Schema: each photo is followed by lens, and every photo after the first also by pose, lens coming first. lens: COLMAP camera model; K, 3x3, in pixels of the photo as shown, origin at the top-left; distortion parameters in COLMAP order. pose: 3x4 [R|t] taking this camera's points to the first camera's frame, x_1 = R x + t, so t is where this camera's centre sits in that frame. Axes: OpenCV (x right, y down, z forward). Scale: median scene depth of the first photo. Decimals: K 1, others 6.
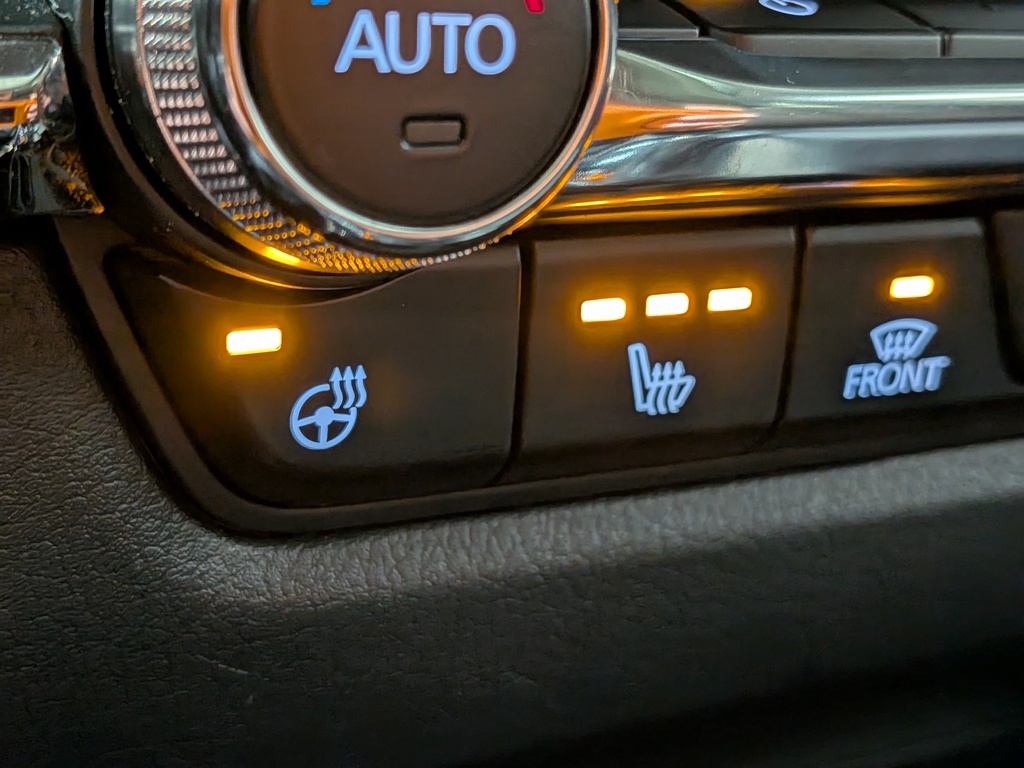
lens RADIAL K [[1476.4, 0, 512.0], [0, 1476.4, 384.0], [0, 0, 1]] dist [0.069197, -0.031472]
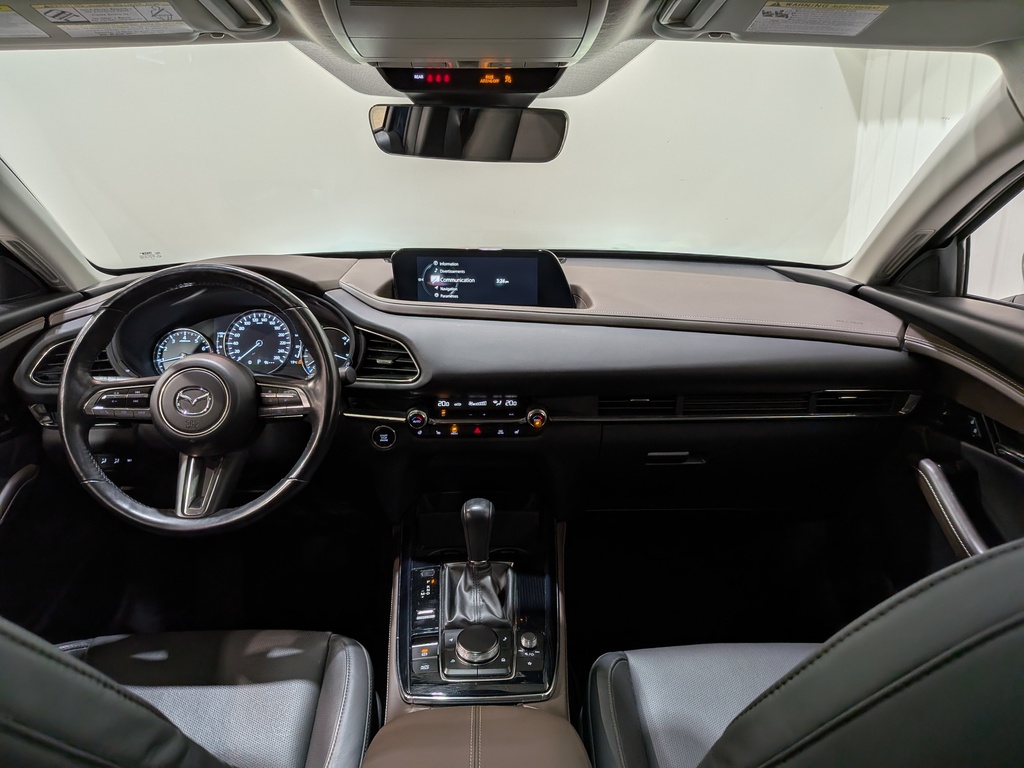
lens RADIAL K [[719.6, 0, 512.0], [0, 719.6, 384.0], [0, 0, 1]] dist [0.089099, -0.159371]
pose [[0.906041, 0.119073, -0.406092, 4.755521], [-0.081331, 0.990705, 0.109033, -1.743571], [0.415300, -0.065760, 0.907304, -7.108564]]
